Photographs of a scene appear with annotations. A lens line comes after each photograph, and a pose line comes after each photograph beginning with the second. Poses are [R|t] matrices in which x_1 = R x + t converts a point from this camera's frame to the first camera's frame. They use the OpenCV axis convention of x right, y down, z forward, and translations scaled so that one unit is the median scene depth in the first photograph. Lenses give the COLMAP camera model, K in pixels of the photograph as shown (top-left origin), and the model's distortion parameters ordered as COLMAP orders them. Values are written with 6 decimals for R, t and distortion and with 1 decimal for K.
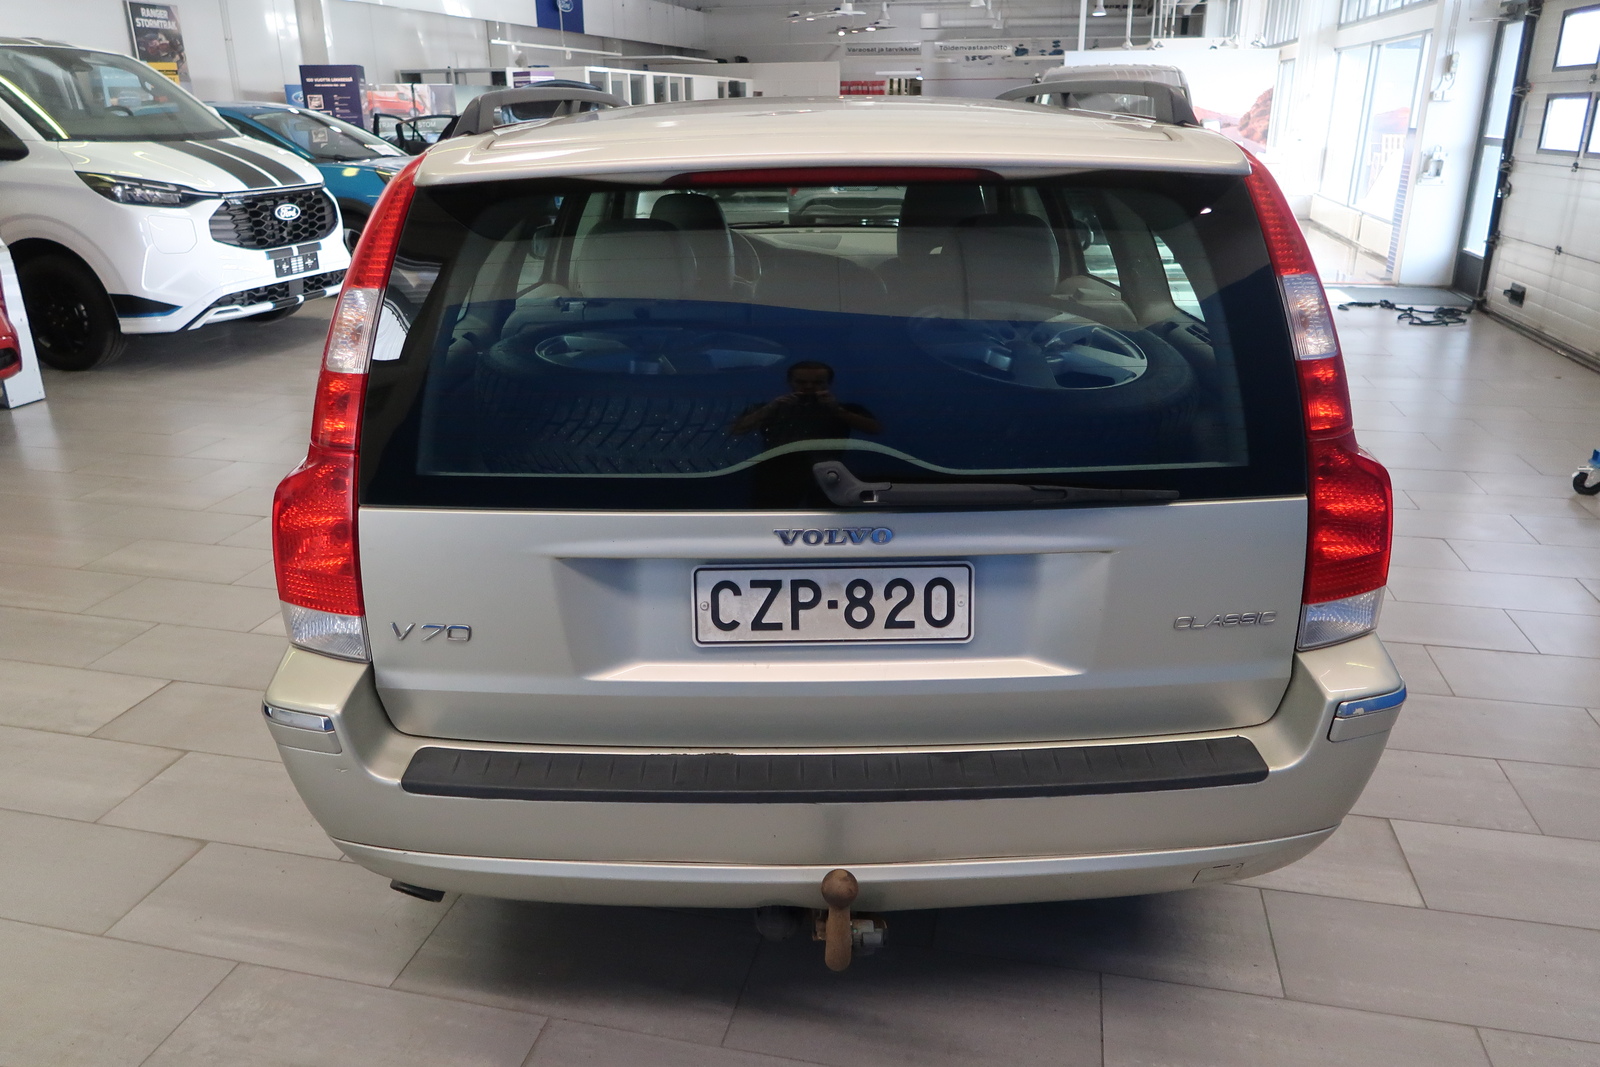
lens RADIAL K [[1131.4, 0, 793.3], [0, 1131.4, 536.8], [0, 0, 1]] dist [-0.019063, -0.006400]
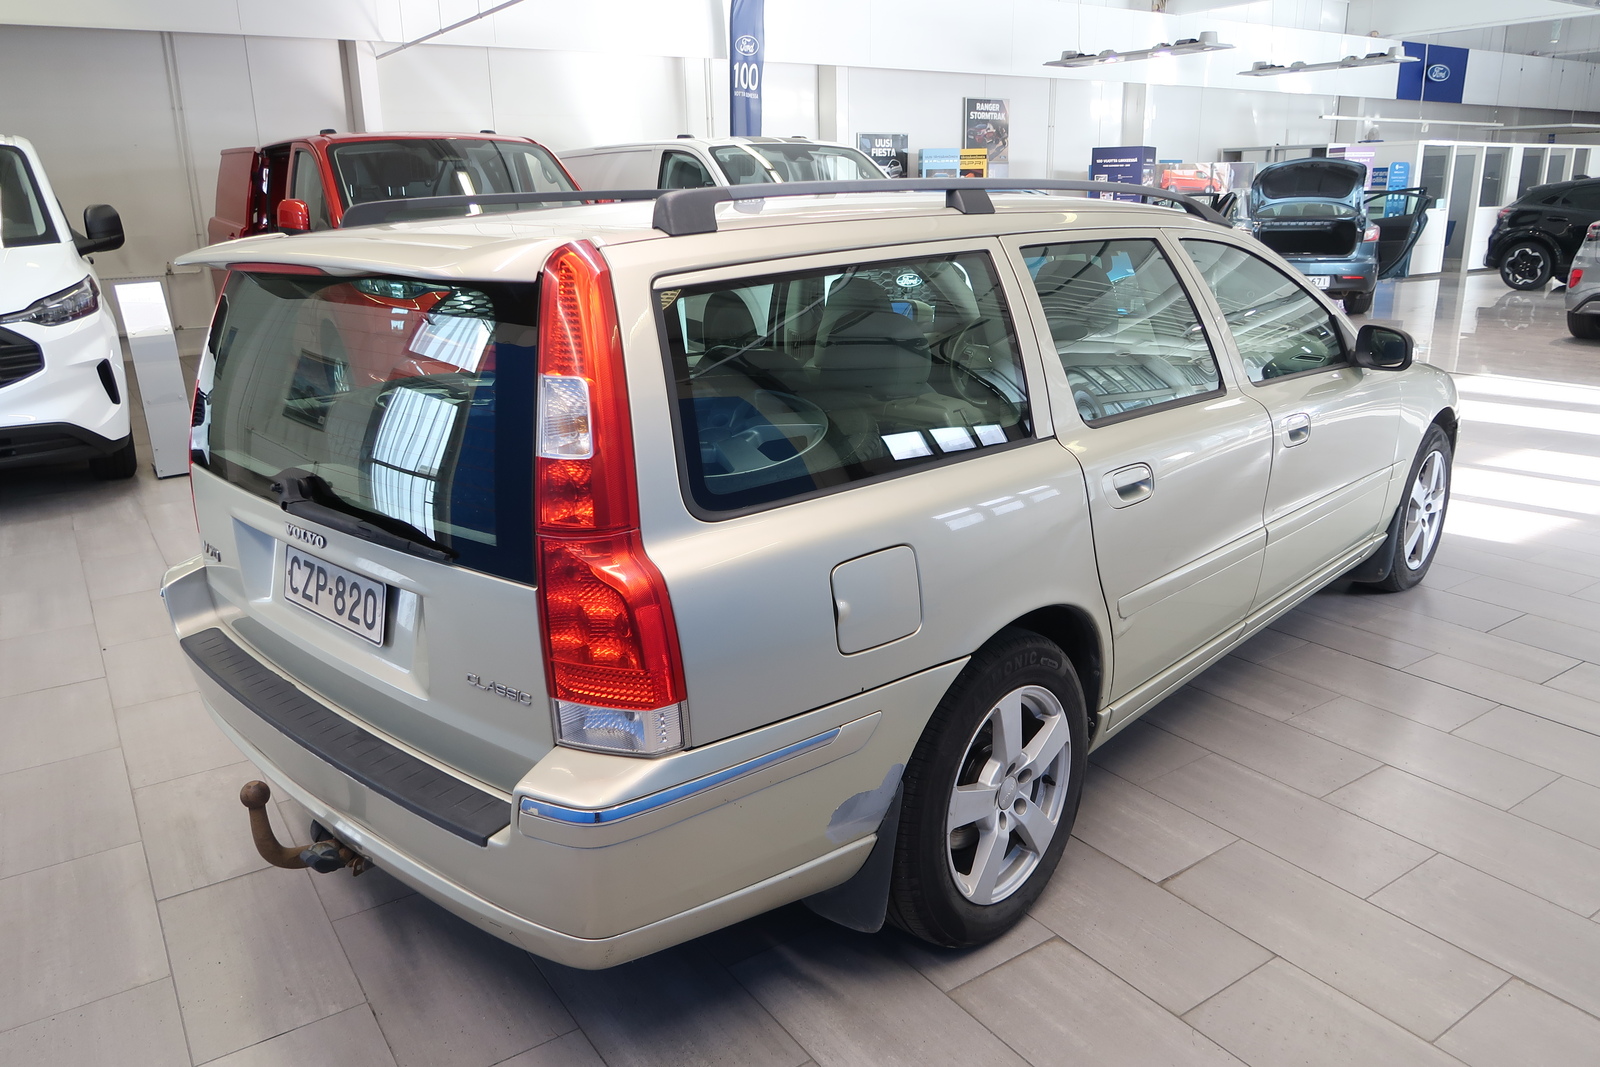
lens RADIAL K [[1131.4, 0, 793.3], [0, 1131.4, 536.8], [0, 0, 1]] dist [-0.019063, -0.006400]
pose [[0.728276, 0.191959, -0.657849, 0.143613], [-0.230396, 0.972672, 0.028763, -0.018366], [0.645393, 0.130619, 0.752600, 0.040348]]
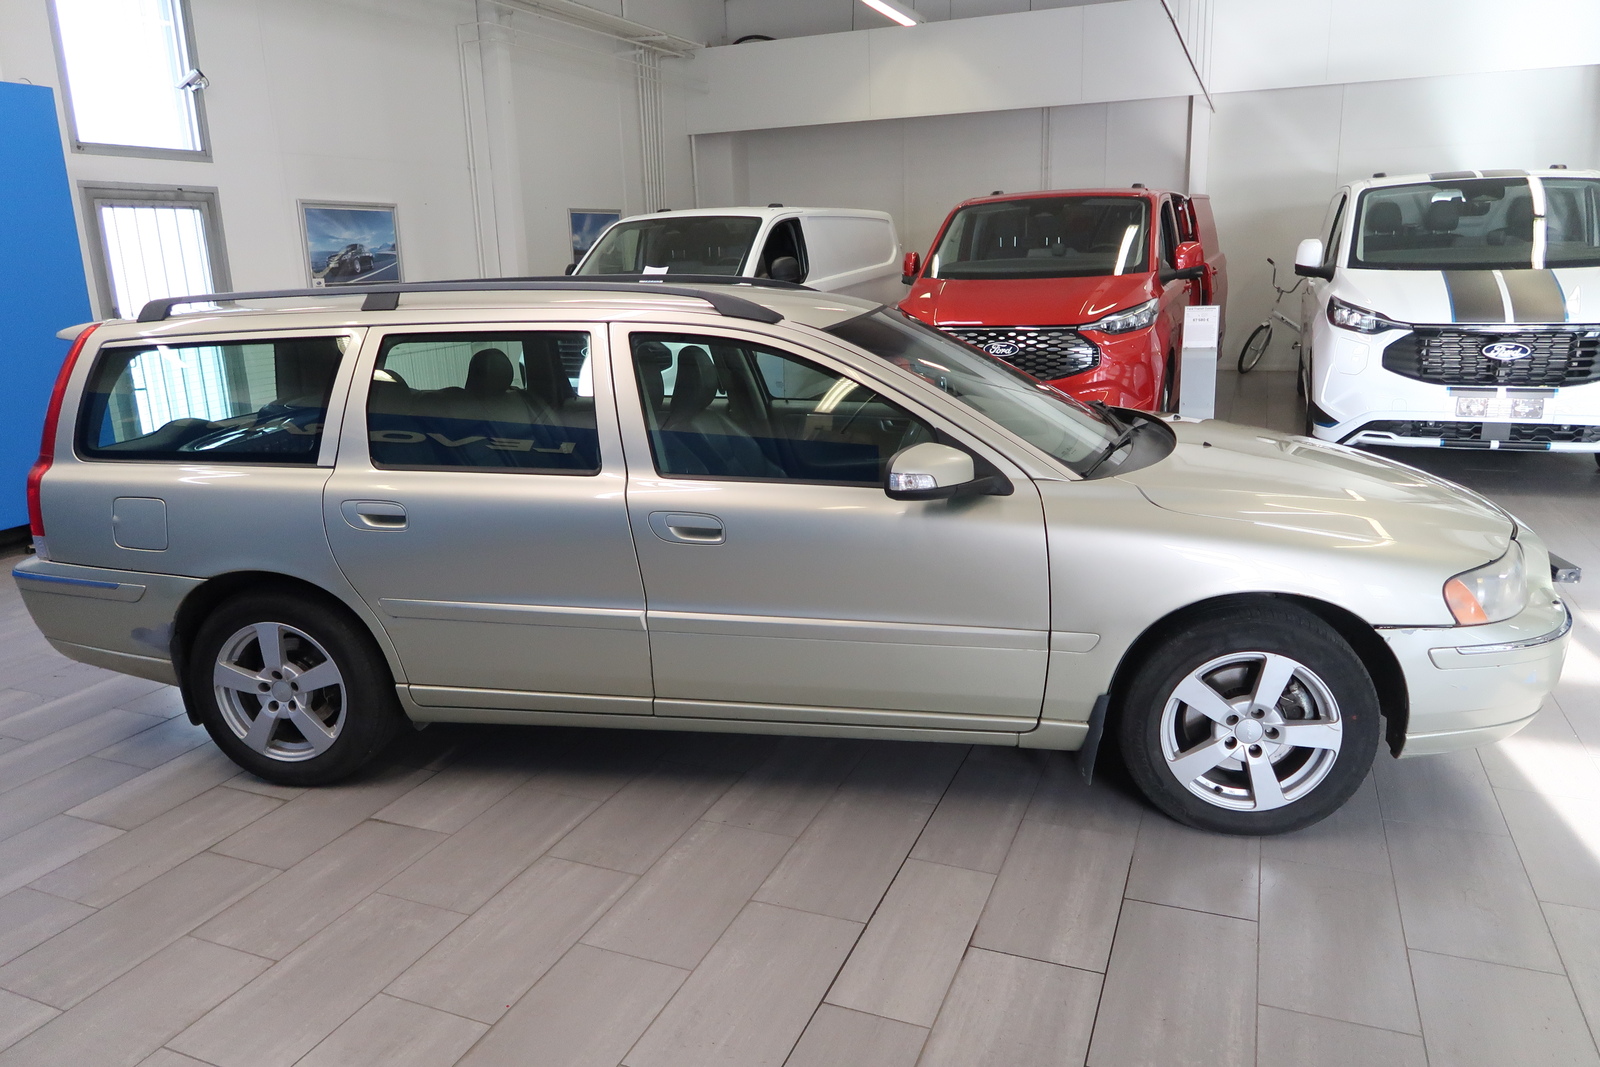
lens RADIAL K [[1093.1, 0, 800.0], [0, 1093.1, 533.5], [0, 0, 1]] dist [-0.020584, 0.004175]
pose [[-0.170911, 0.257419, -0.951065, 0.262975], [-0.314155, 0.900649, 0.300229, -0.122017], [0.933861, 0.350094, -0.073061, 0.297381]]
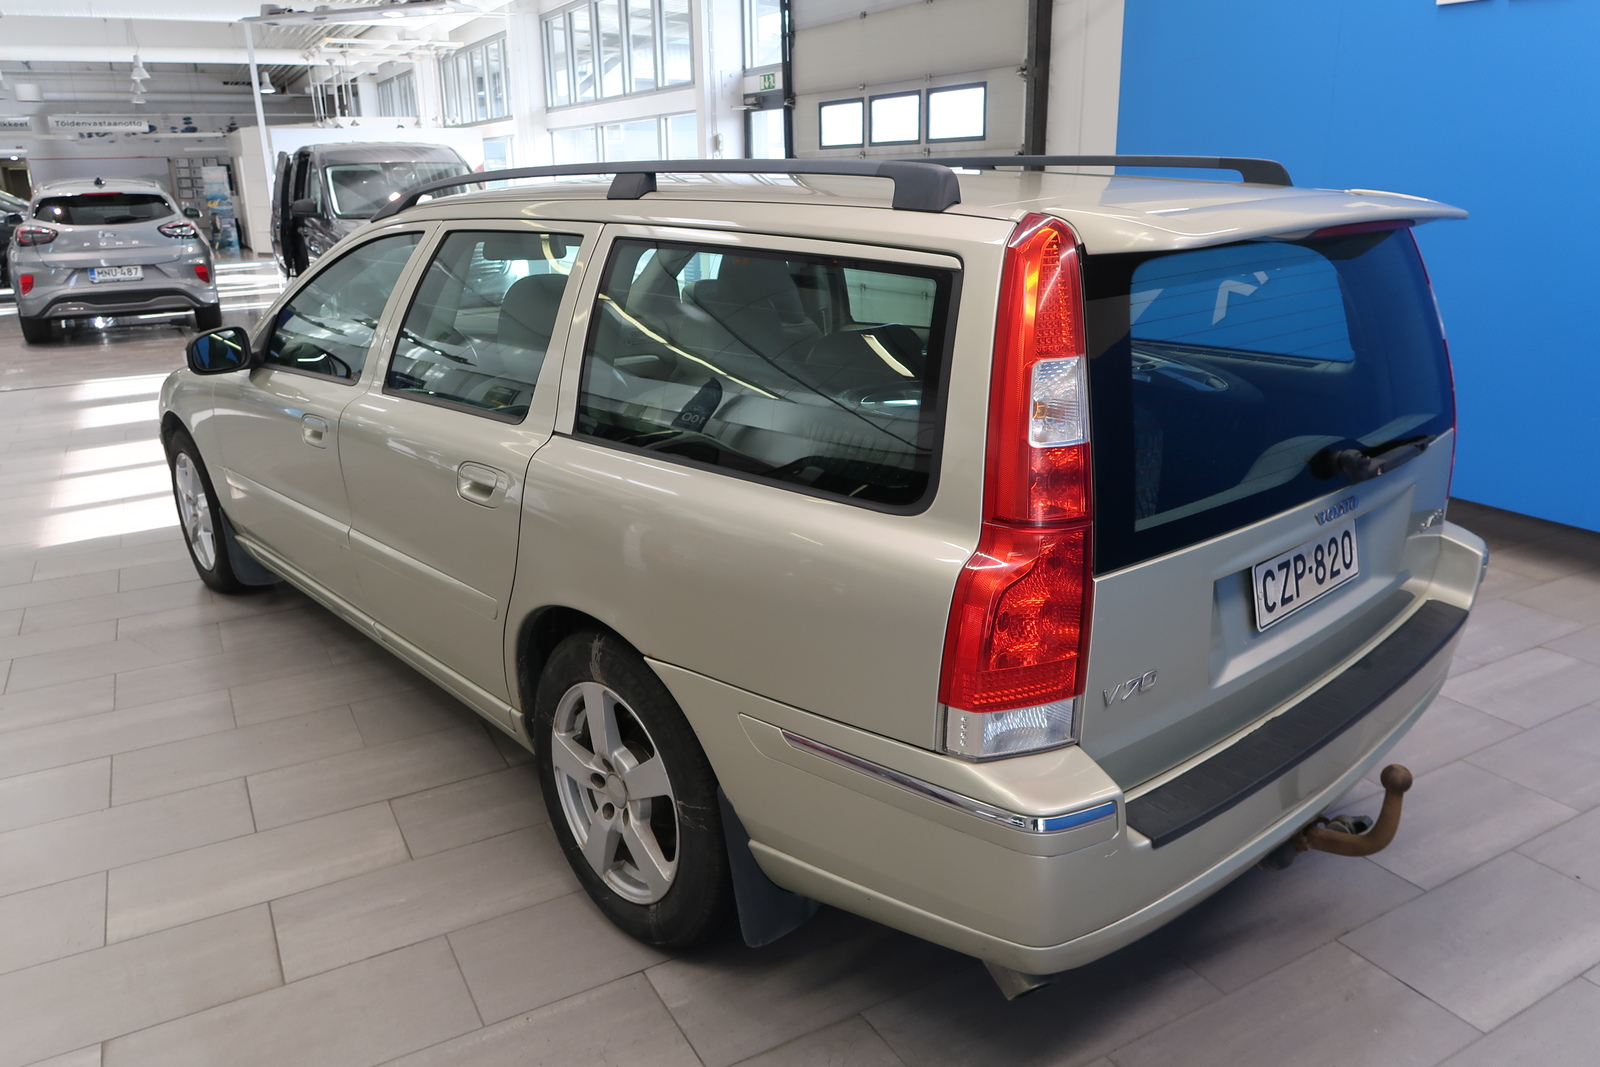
lens RADIAL K [[1131.4, 0, 793.3], [0, 1131.4, 536.8], [0, 0, 1]] dist [-0.019063, -0.006400]
pose [[0.744634, -0.205762, 0.634967, -0.132261], [0.244369, 0.969292, 0.027525, -0.016808], [-0.621131, 0.134670, 0.772049, 0.044322]]
